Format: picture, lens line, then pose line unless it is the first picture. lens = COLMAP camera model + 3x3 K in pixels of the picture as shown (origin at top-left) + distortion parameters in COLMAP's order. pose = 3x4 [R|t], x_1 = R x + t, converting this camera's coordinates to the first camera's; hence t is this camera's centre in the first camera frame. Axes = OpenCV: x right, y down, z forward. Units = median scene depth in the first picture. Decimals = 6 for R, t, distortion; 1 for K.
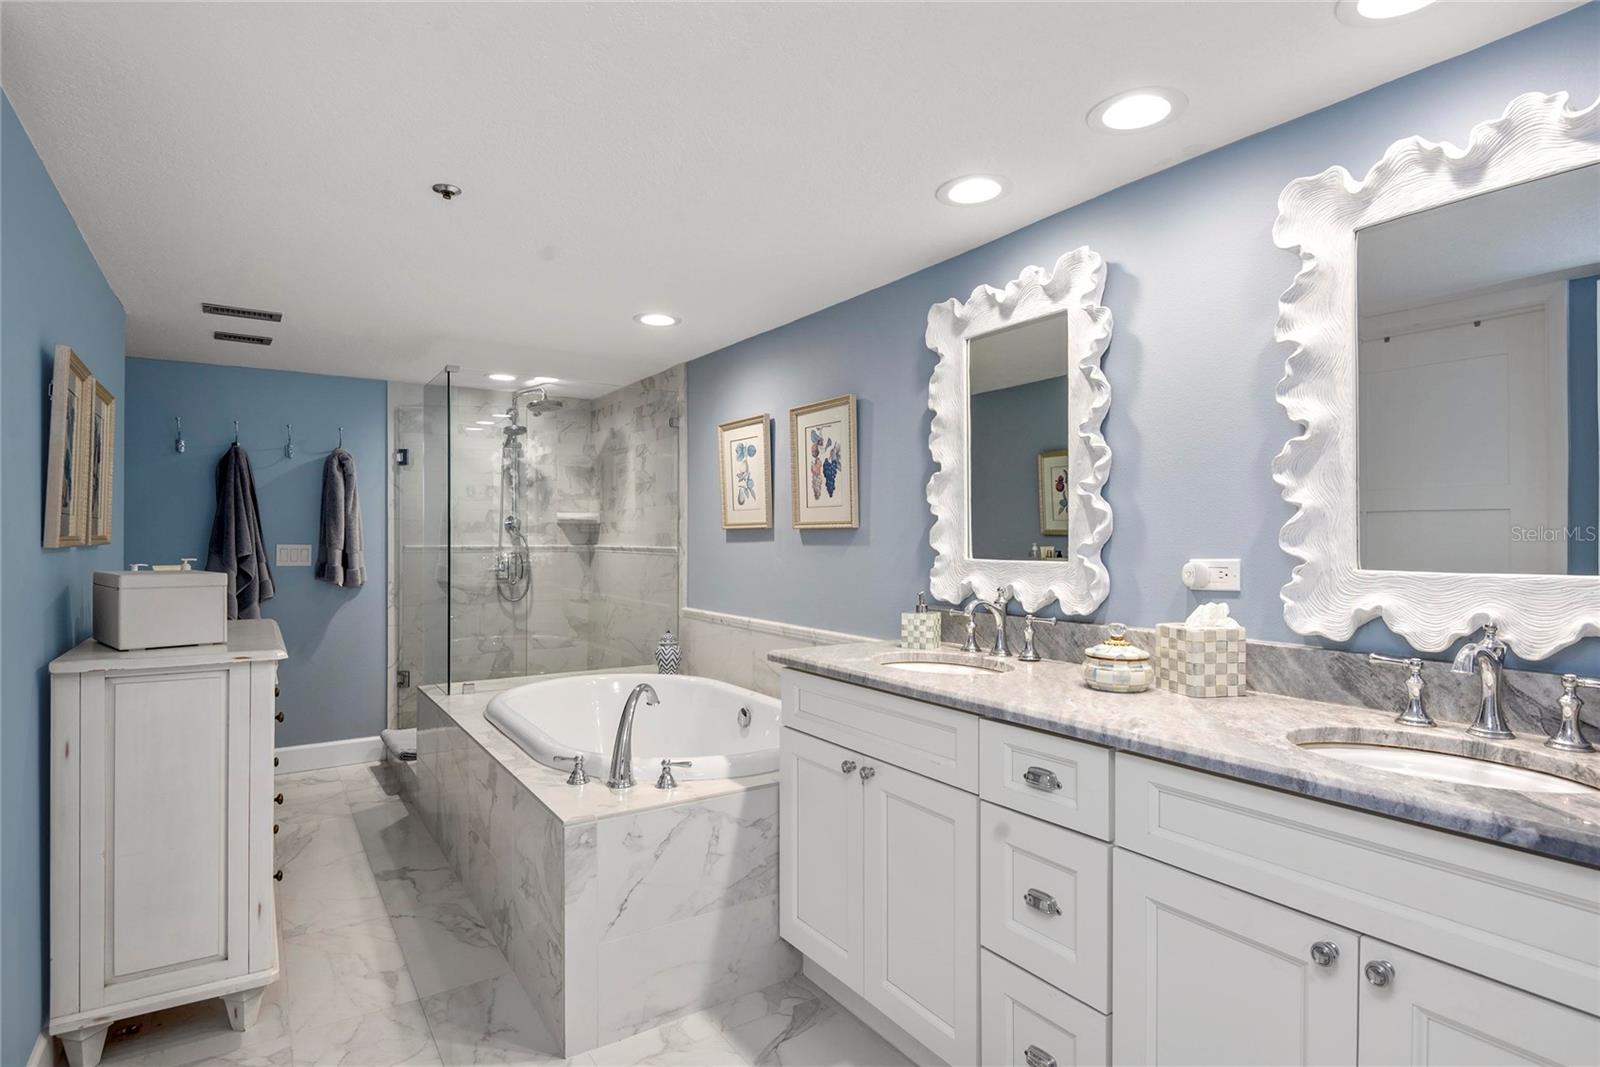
lens RADIAL K [[835.6, 0, 813.7], [0, 835.6, 538.4], [0, 0, 1]] dist [0.003646, -0.002430]
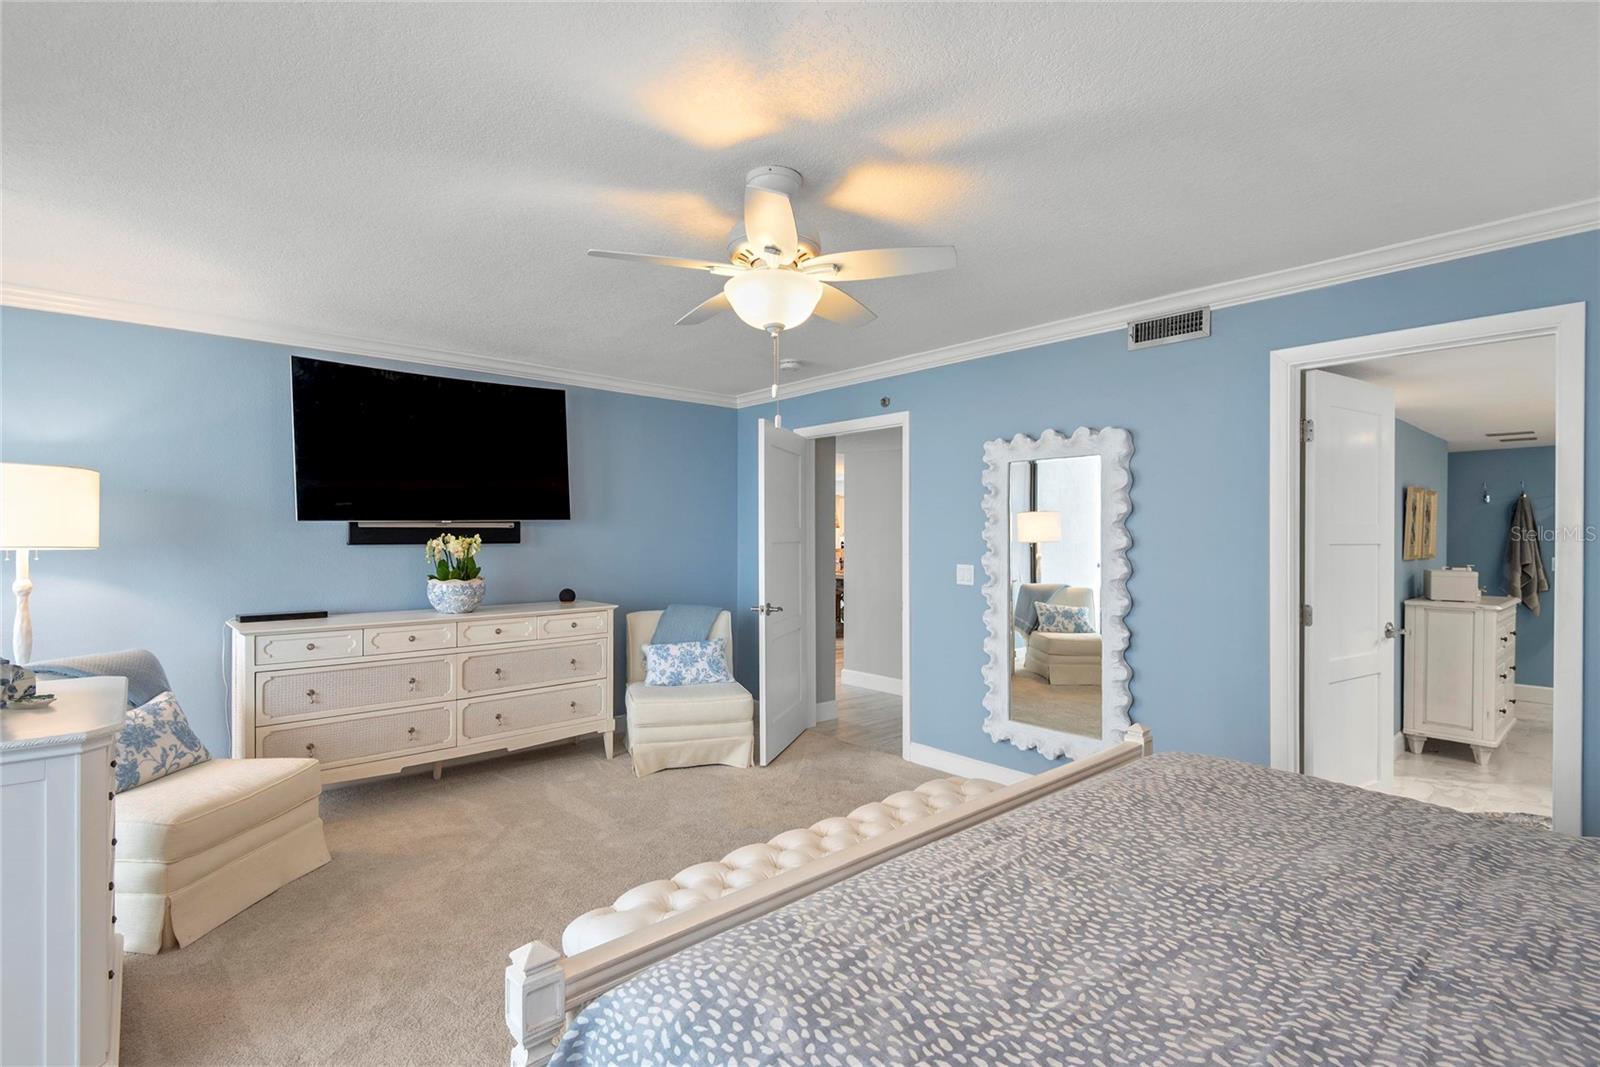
lens RADIAL K [[734.3, 0, 813.9], [0, 734.3, 535.8], [0, 0, 1]] dist [0.002268, -0.003733]
pose [[0.129979, 0.001126, -0.991516, 0.961153], [-0.005997, 0.999982, 0.000349, -0.044525], [0.991499, 0.005901, 0.129983, -0.973026]]
